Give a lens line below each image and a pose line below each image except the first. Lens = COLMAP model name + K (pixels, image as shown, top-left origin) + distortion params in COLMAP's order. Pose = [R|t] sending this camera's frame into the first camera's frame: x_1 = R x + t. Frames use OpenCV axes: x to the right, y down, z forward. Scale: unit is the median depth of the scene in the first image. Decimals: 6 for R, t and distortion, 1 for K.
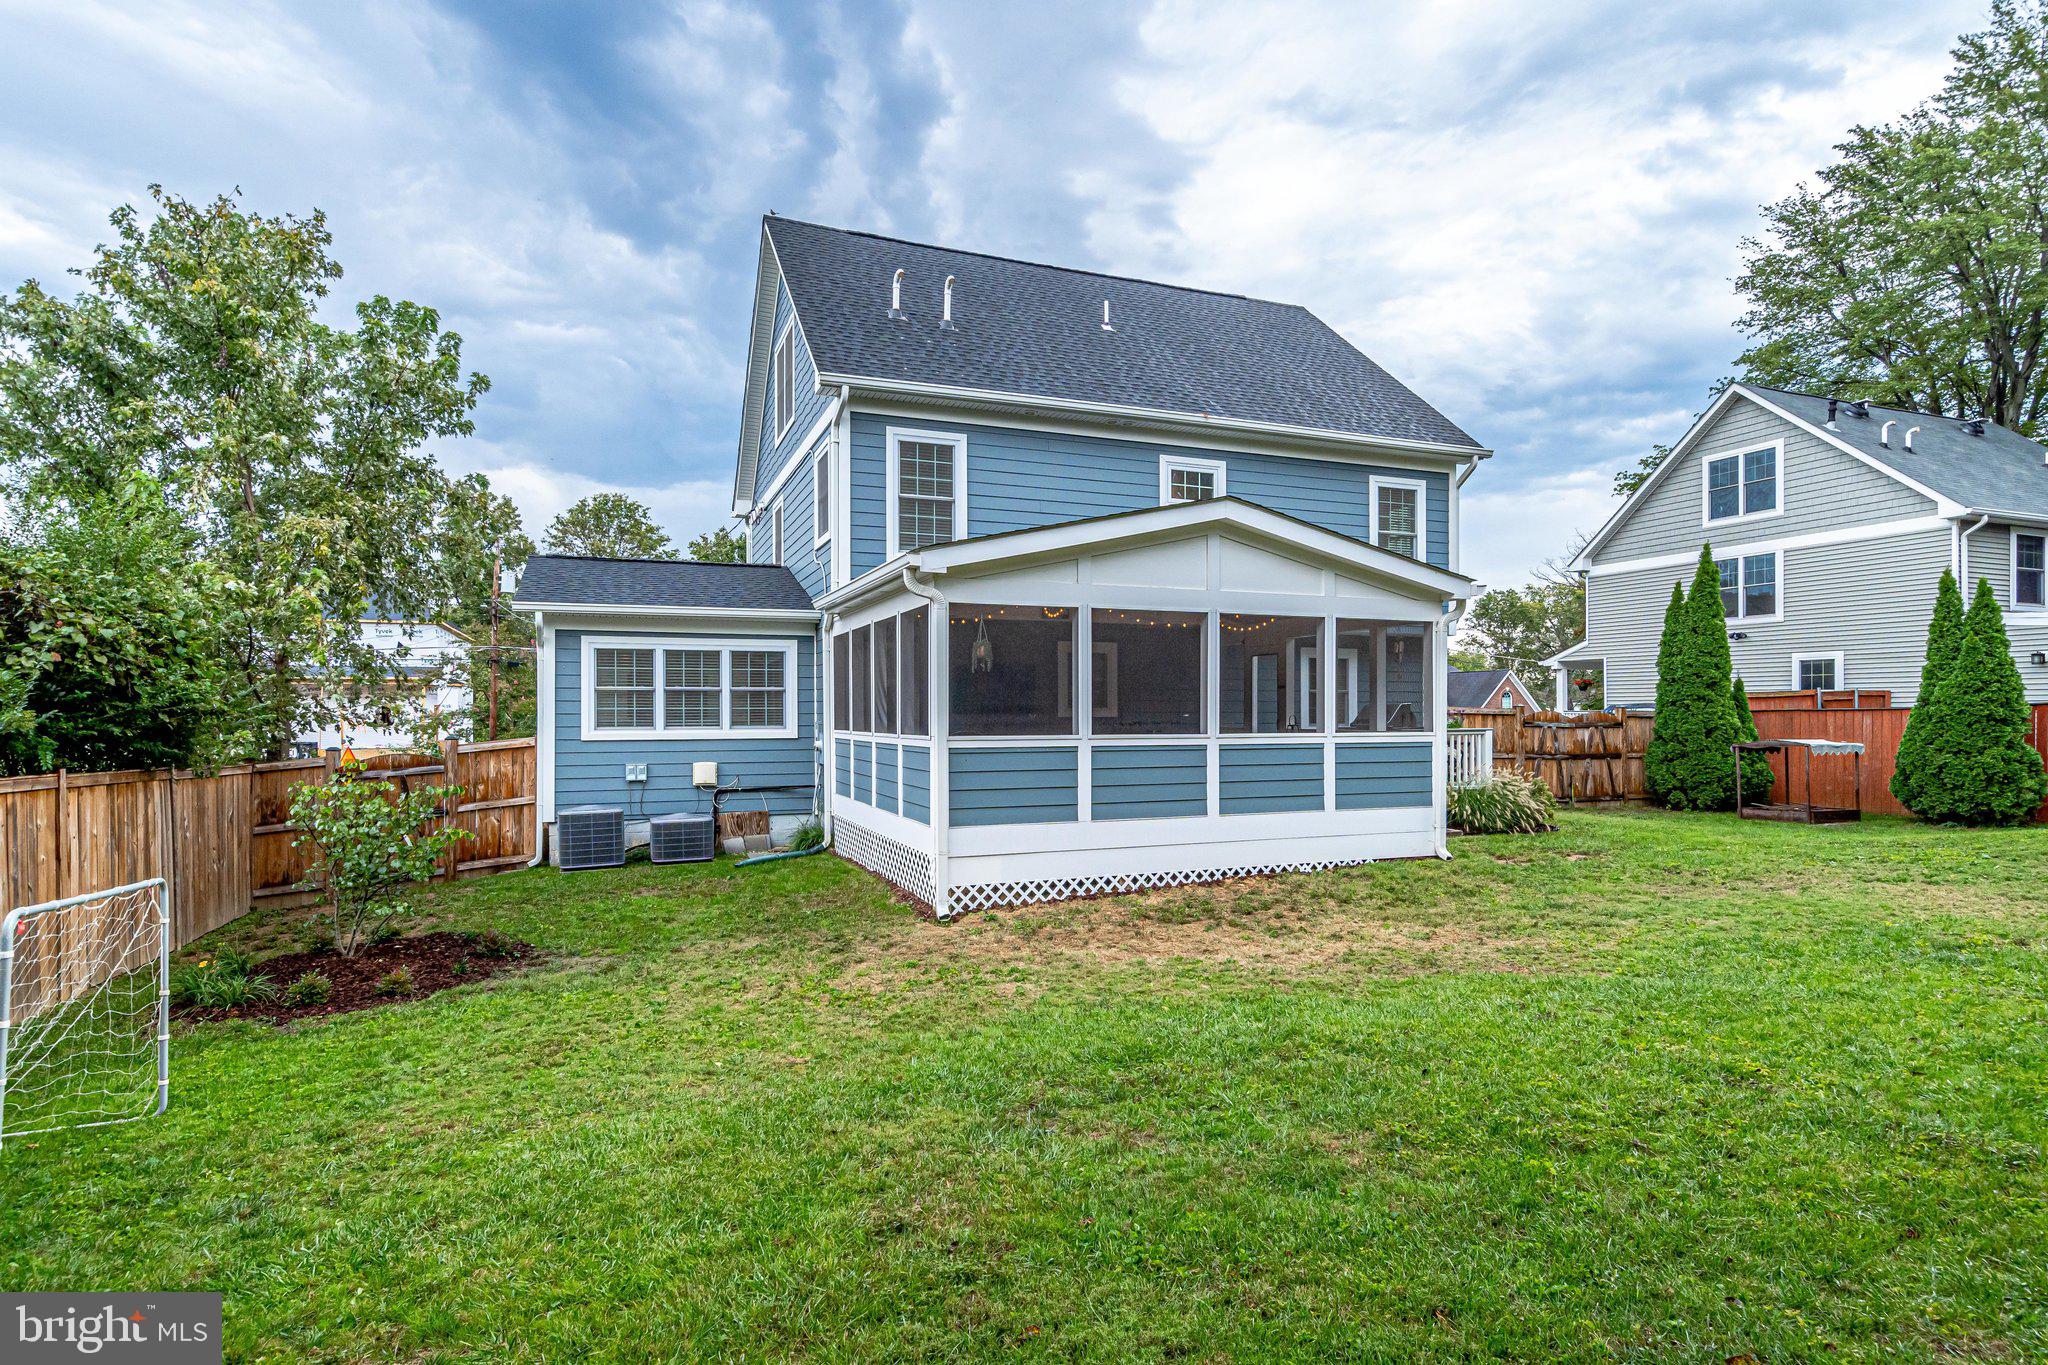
lens RADIAL K [[1029.6, 0, 1019.2], [0, 1029.6, 693.1], [0, 0, 1]] dist [0.000829, -0.000275]
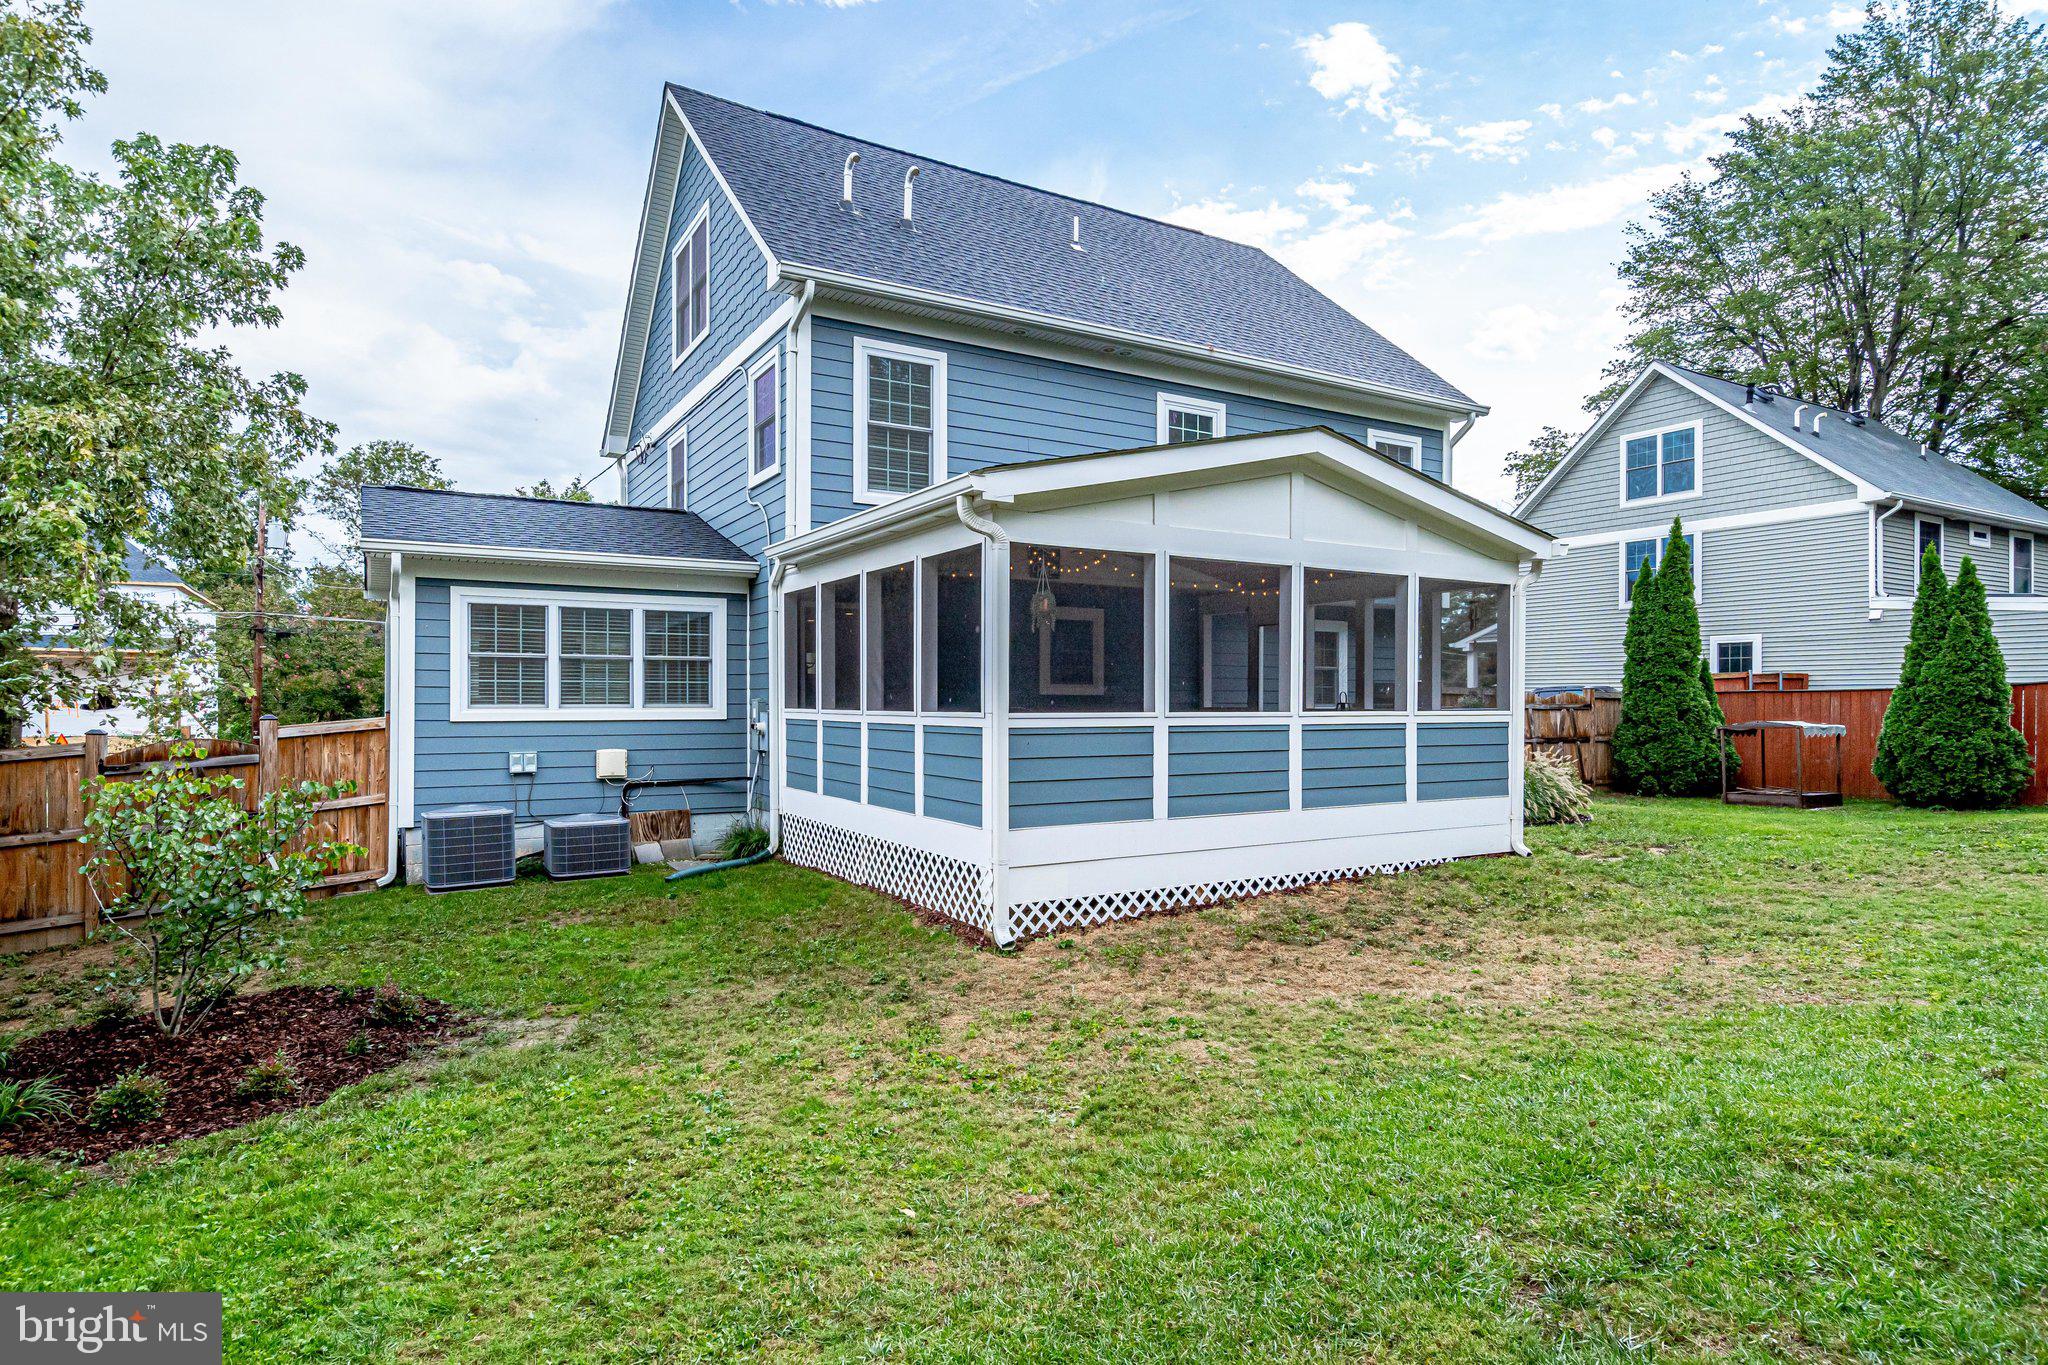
lens RADIAL K [[1075.9, 0, 1006.0], [0, 1075.9, 686.7], [0, 0, 1]] dist [0.012247, -0.009300]
pose [[0.987871, 0.004995, 0.155198, -0.137930], [-0.006316, 0.999948, 0.008020, 0.010587], [-0.155150, -0.008903, 0.987851, 0.134027]]
